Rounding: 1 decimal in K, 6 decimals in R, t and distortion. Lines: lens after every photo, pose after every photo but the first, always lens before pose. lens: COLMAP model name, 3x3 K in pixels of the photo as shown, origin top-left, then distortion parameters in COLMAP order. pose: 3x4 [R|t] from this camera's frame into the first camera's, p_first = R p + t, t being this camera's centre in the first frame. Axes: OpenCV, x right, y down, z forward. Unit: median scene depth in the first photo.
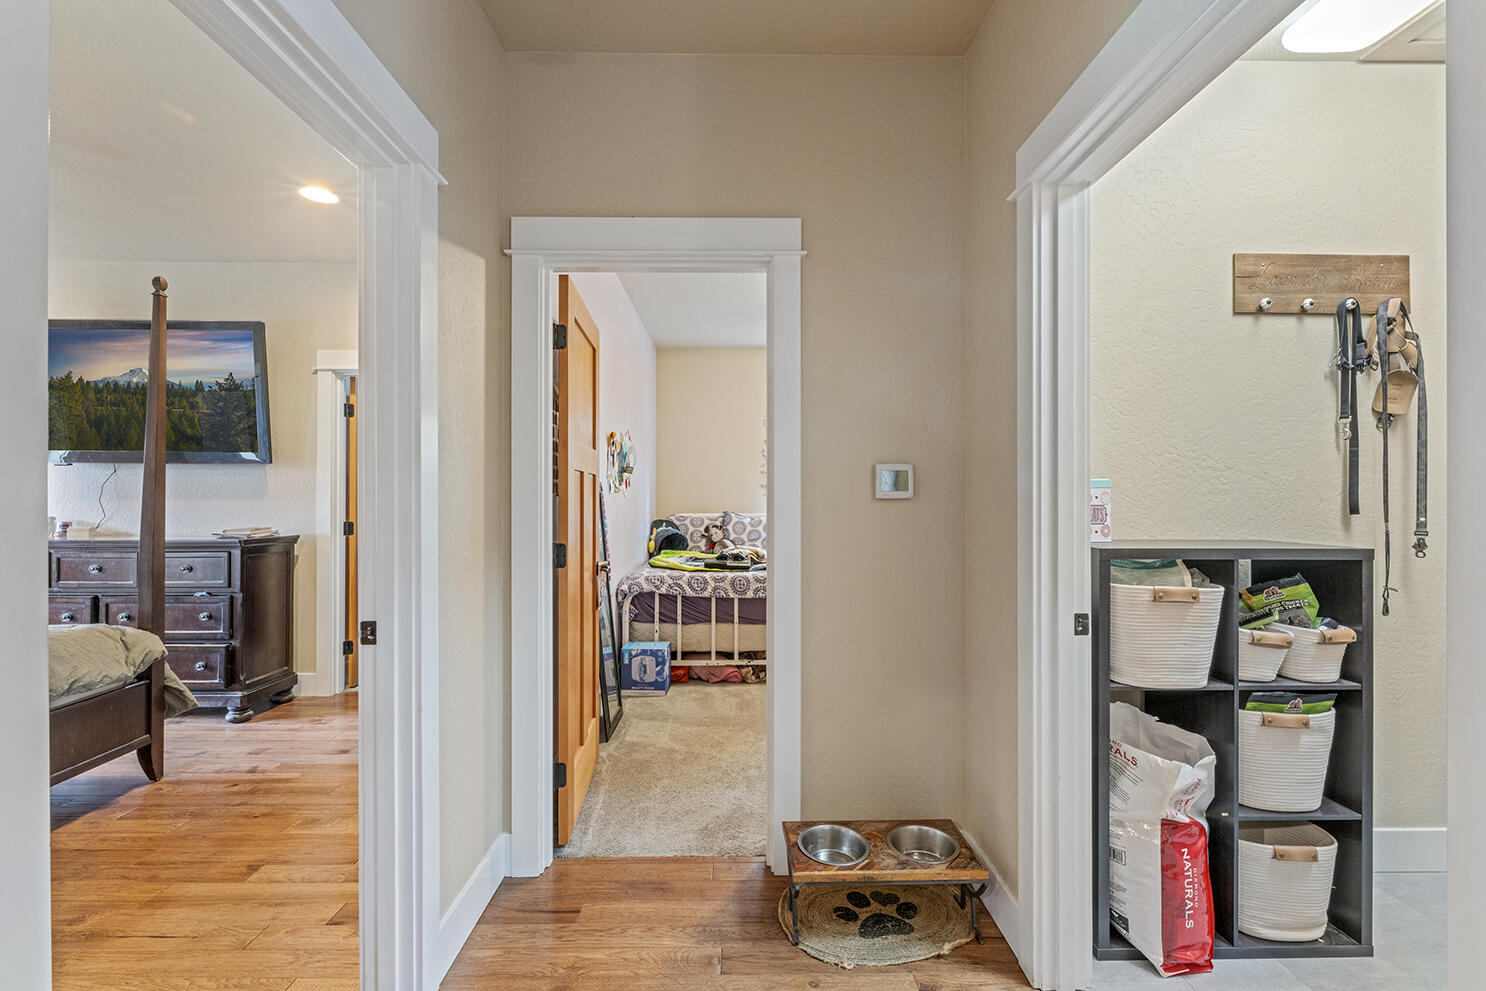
lens RADIAL K [[647.5, 0, 737.5], [0, 647.5, 492.7], [0, 0, 1]] dist [-0.004766, -0.000335]
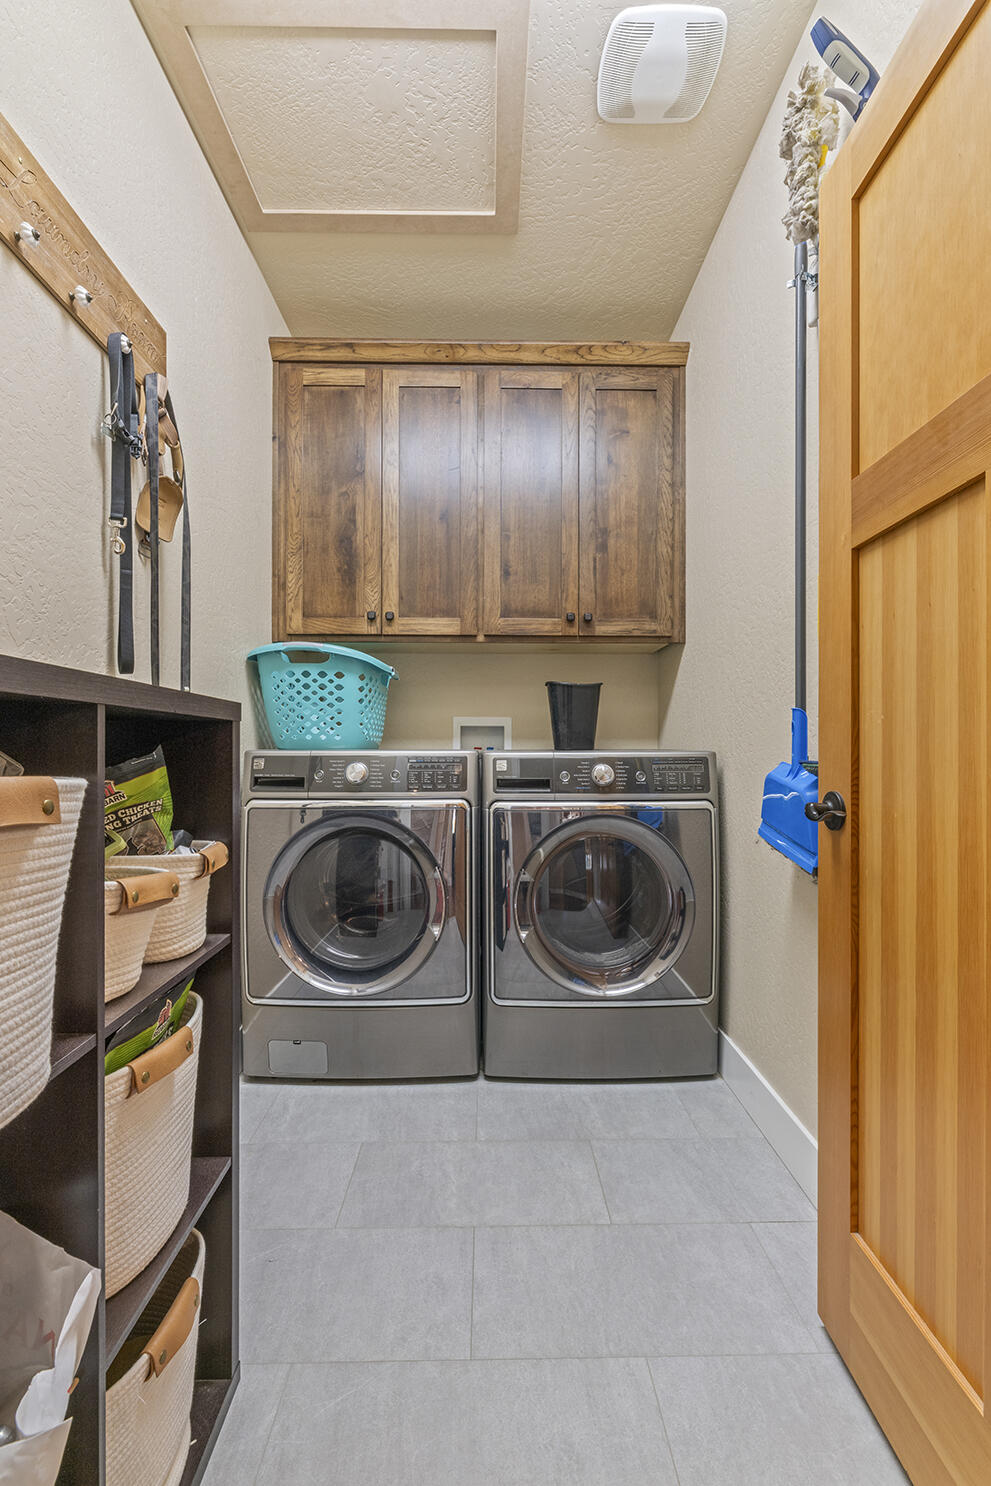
lens RADIAL K [[647.5, 0, 492.6], [0, 647.5, 742.0], [0, 0, 1]] dist [-0.004766, -0.000335]
pose [[0.006036, 0.010381, 0.999928, 0.367543], [-0.002093, 0.999944, -0.010368, 0.123900], [-0.999980, -0.002030, 0.006057, 0.728781]]
